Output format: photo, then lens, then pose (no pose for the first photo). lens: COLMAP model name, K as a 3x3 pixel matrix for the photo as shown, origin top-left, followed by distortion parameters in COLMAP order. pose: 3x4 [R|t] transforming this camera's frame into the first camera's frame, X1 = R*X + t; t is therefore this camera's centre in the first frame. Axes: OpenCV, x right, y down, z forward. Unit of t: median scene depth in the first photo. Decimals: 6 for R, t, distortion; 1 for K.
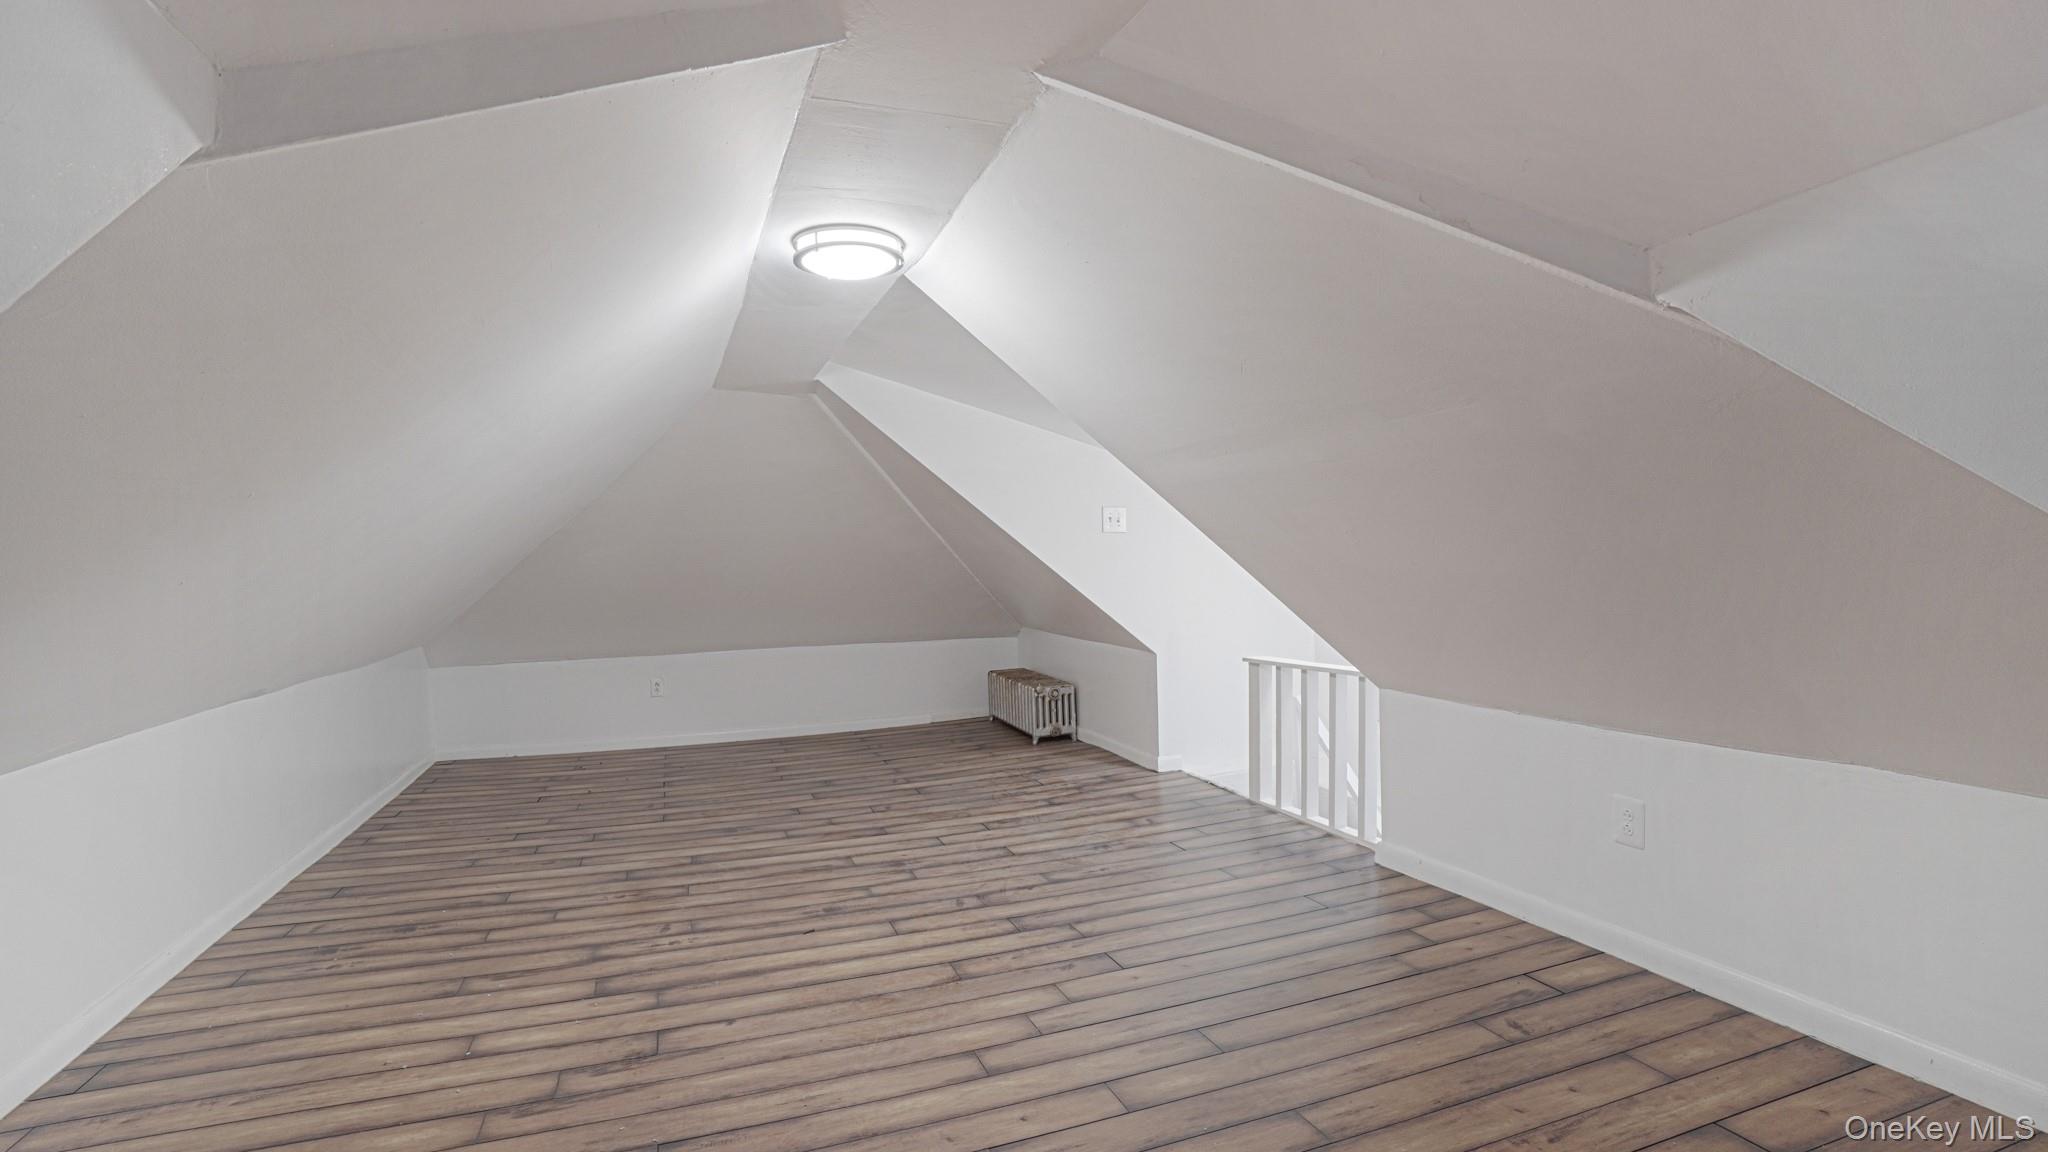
lens RADIAL K [[933.4, 0, 1003.7], [0, 933.4, 543.1], [0, 0, 1]] dist [-0.098852, 0.034304]
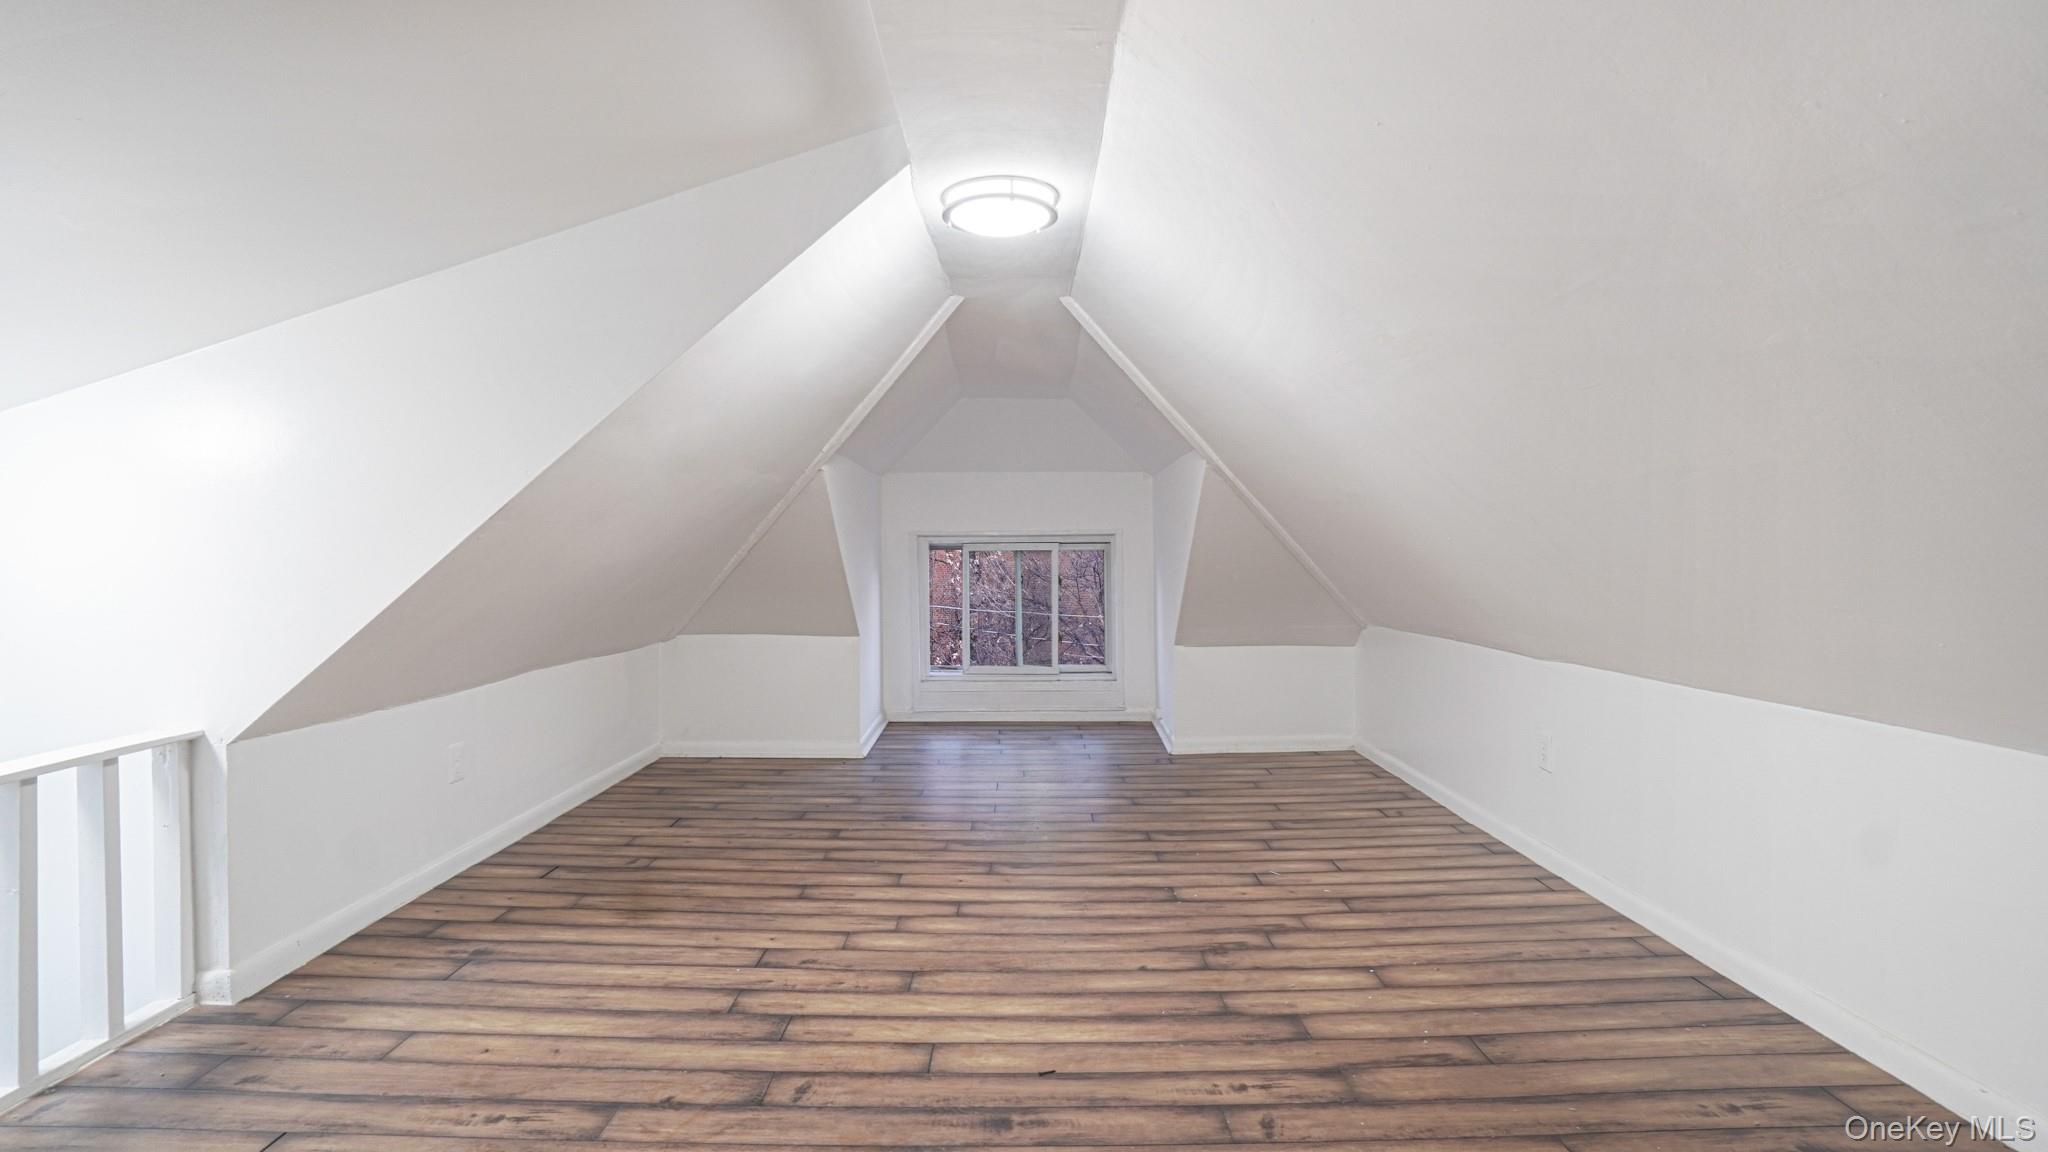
lens RADIAL K [[933.4, 0, 1003.7], [0, 933.4, 543.1], [0, 0, 1]] dist [-0.098852, 0.034304]
pose [[-0.932916, 0.032485, 0.358626, -0.531304], [0.021599, 0.999177, -0.034320, 0.056950], [-0.359446, -0.024272, -0.932850, 1.999344]]
